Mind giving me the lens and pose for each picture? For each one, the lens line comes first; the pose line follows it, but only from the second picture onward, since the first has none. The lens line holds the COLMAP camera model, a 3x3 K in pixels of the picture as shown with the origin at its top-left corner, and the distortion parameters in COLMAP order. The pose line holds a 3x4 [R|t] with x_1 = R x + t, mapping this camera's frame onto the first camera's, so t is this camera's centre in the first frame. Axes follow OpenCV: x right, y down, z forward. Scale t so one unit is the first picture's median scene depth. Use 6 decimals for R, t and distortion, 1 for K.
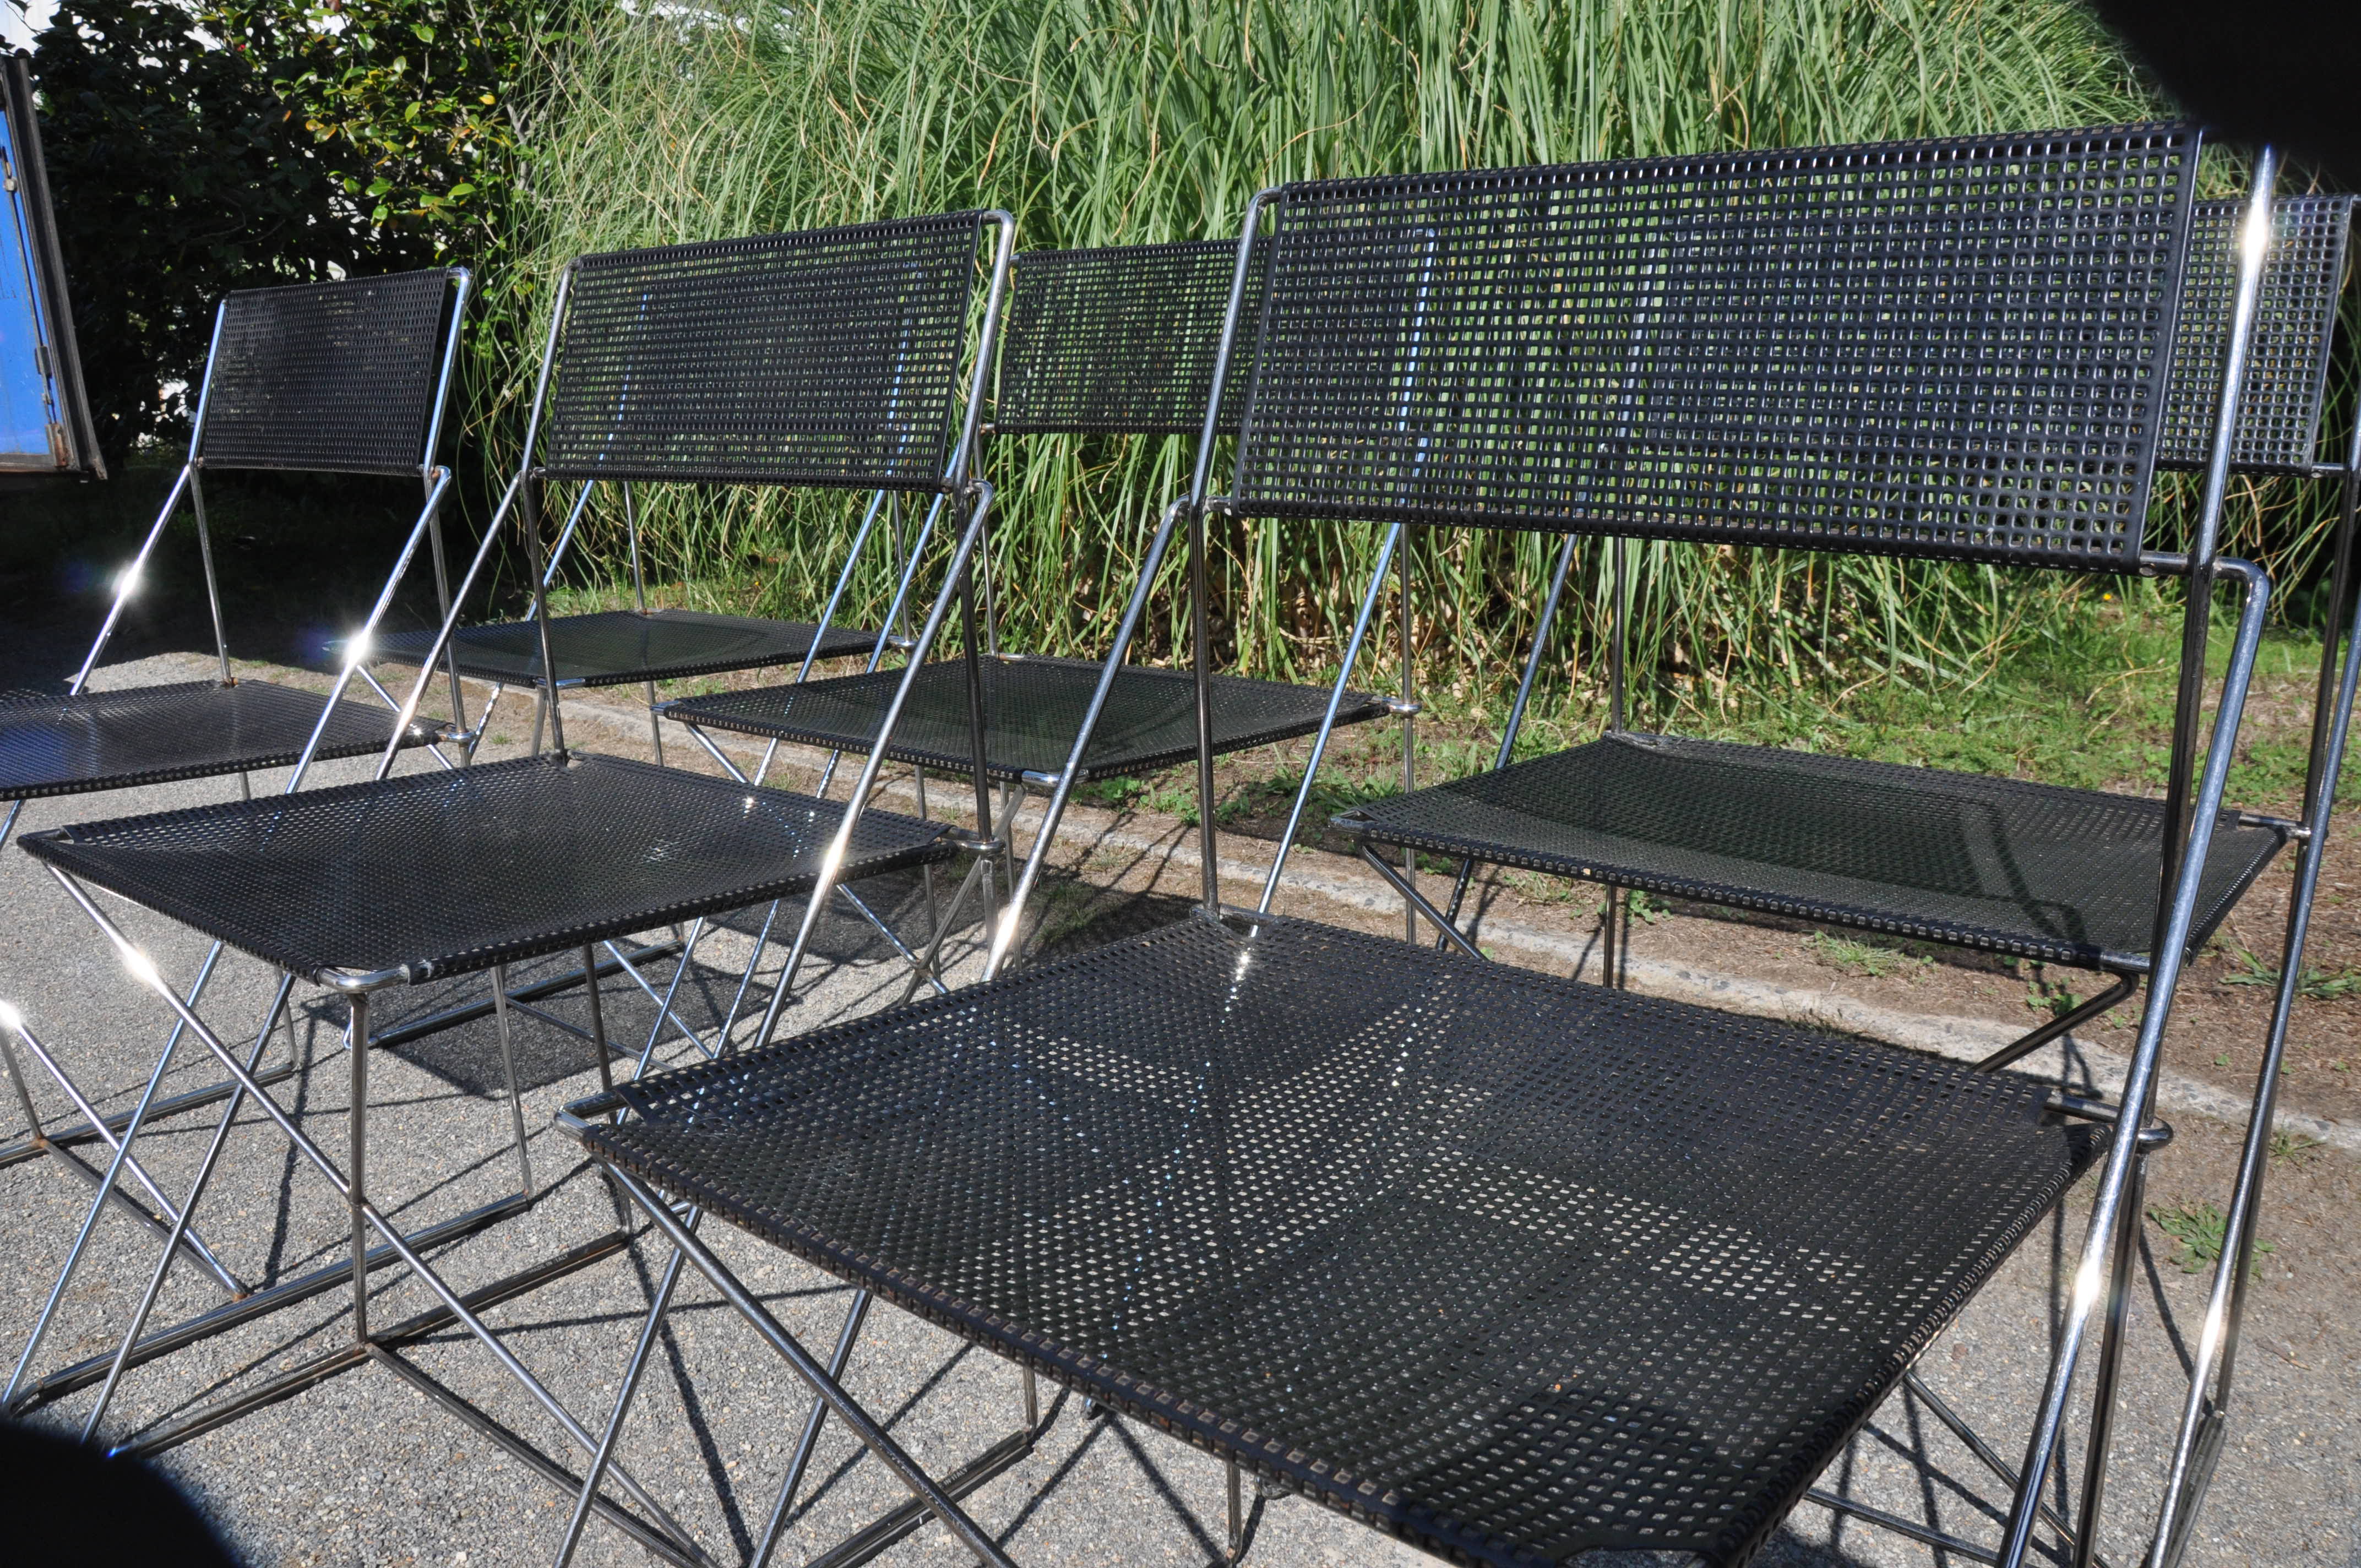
lens RADIAL K [[1773.9, 0, 1180.5], [0, 1773.9, 784.0], [0, 0, 1]] dist [-0.147532, 0.078039]
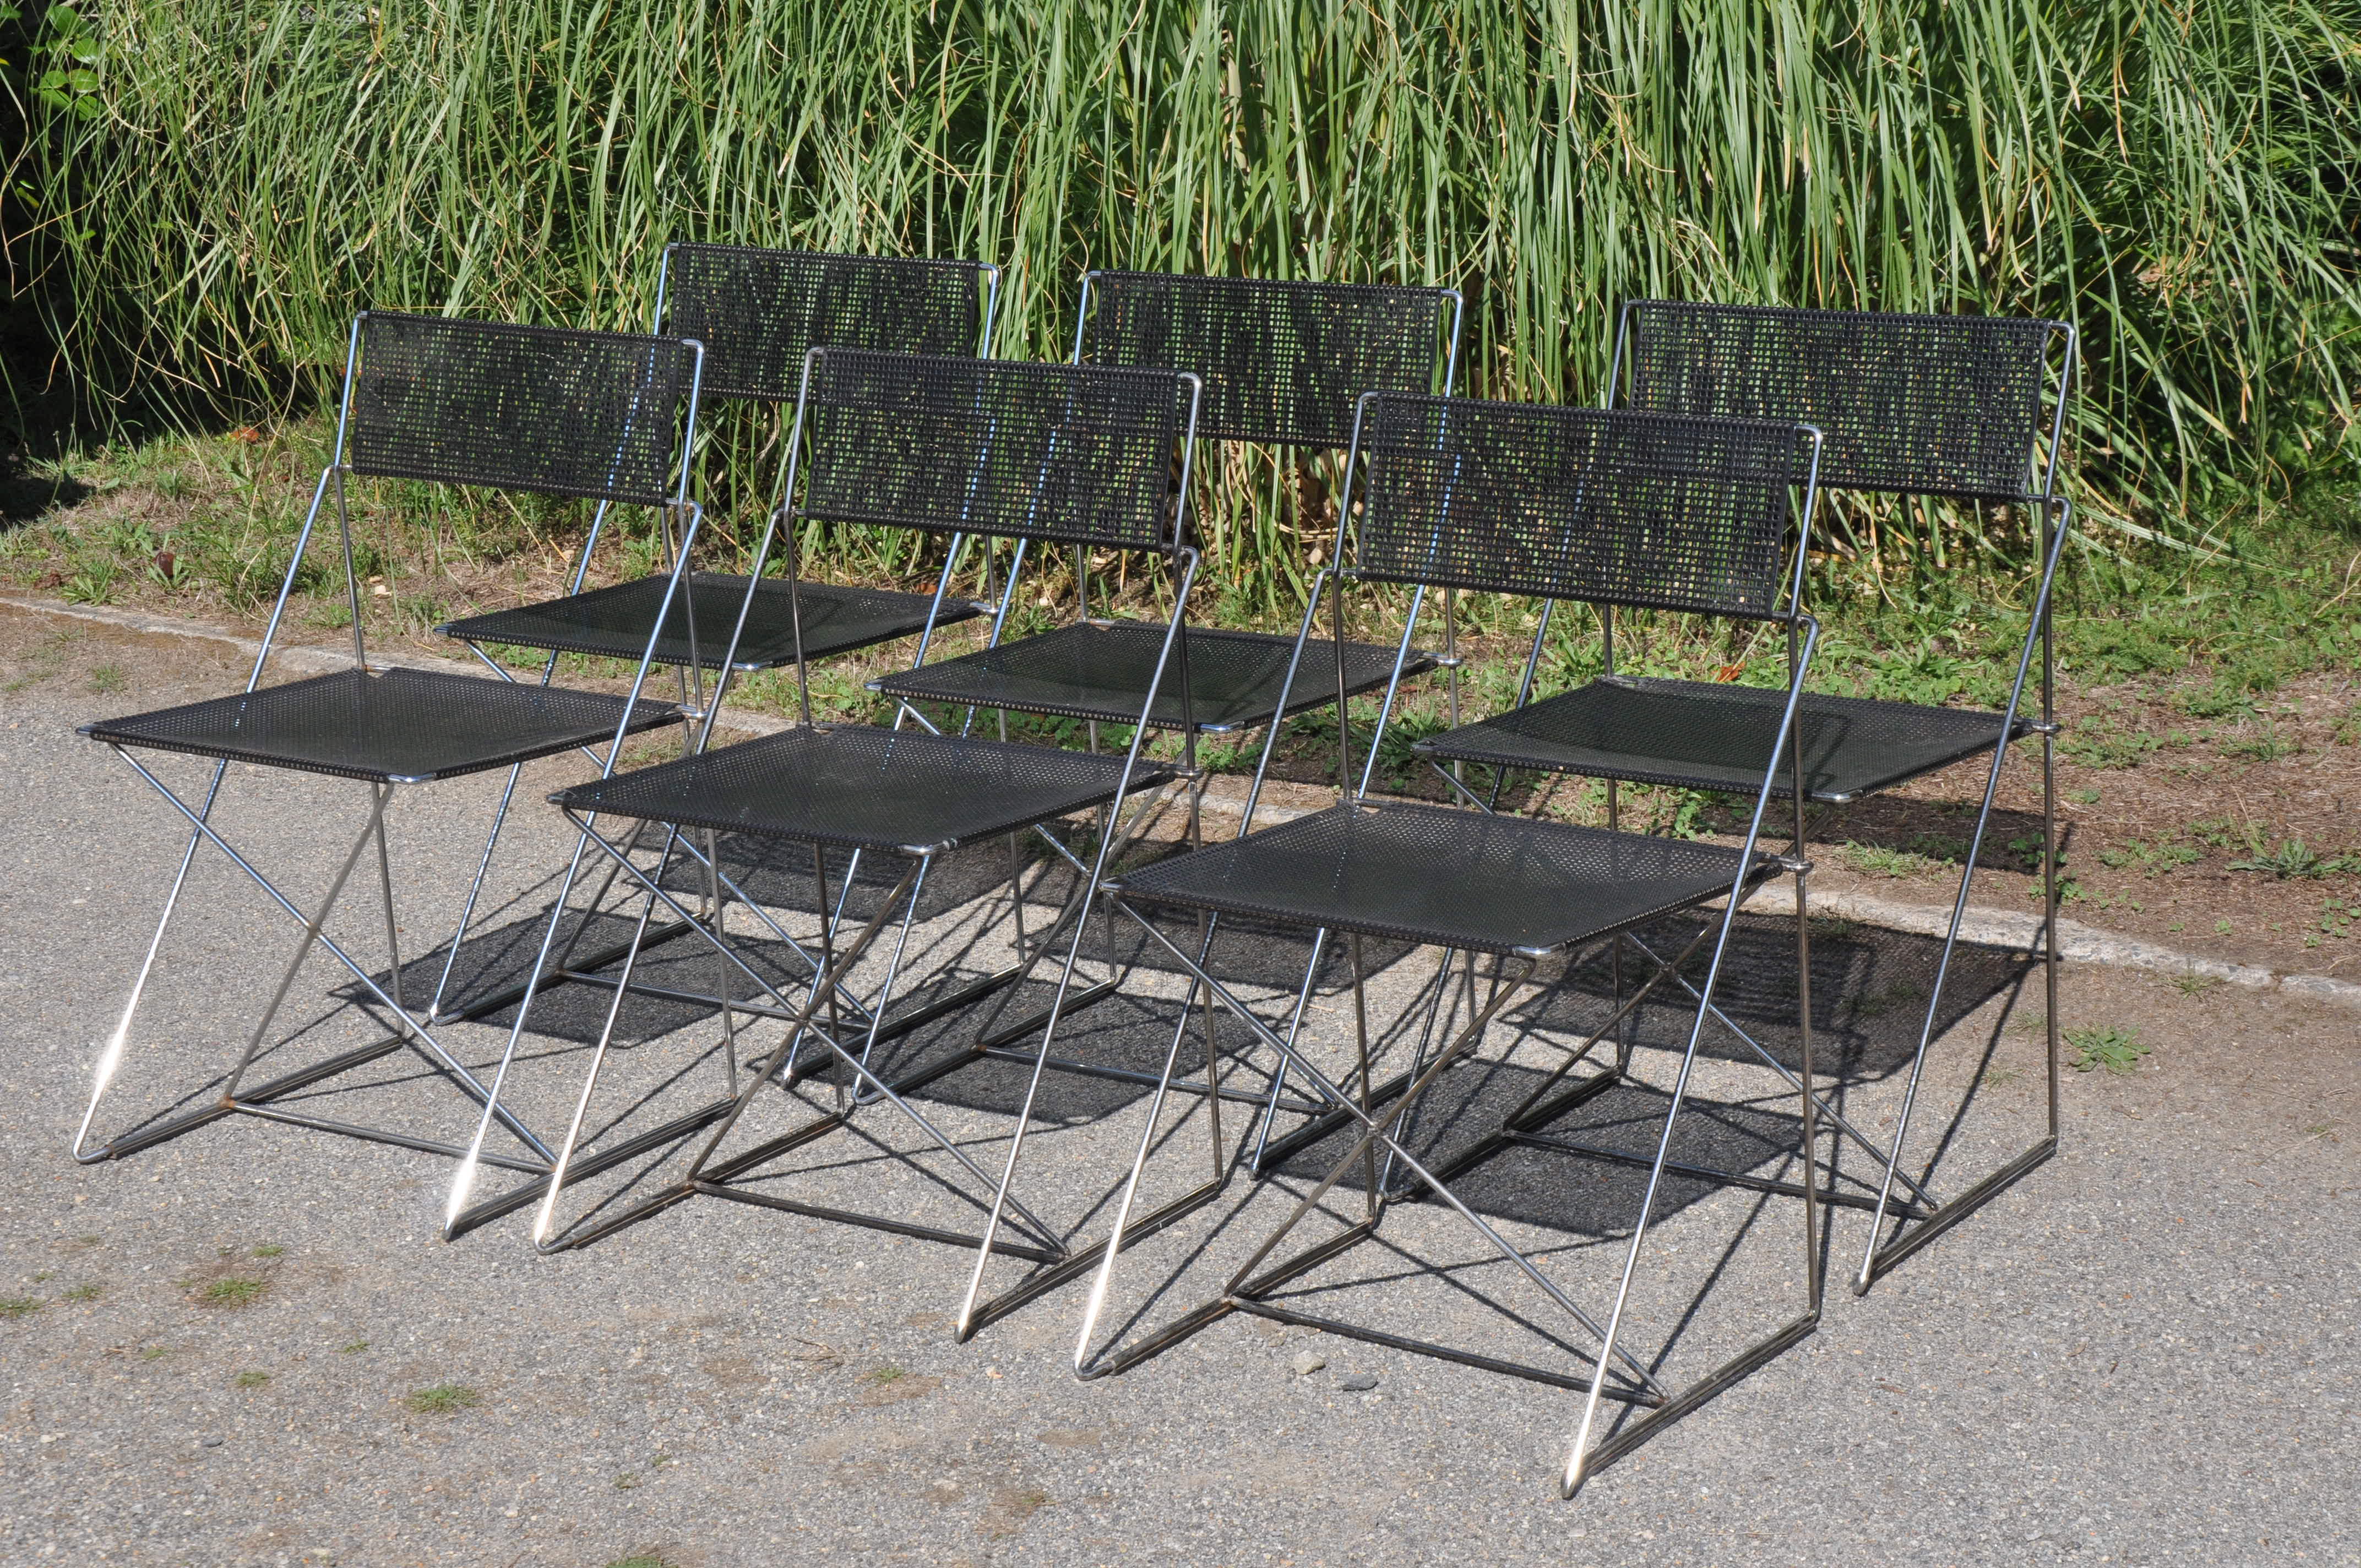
lens RADIAL K [[4916.7, 0, 1377.0], [0, 4916.7, 754.1], [0, 0, 1]] dist [1.344558, 0.195308]
pose [[0.992073, -0.043170, 0.118019, -0.339077], [0.042192, 0.999051, 0.010776, -0.015151], [-0.118372, -0.005711, 0.992953, -2.461167]]
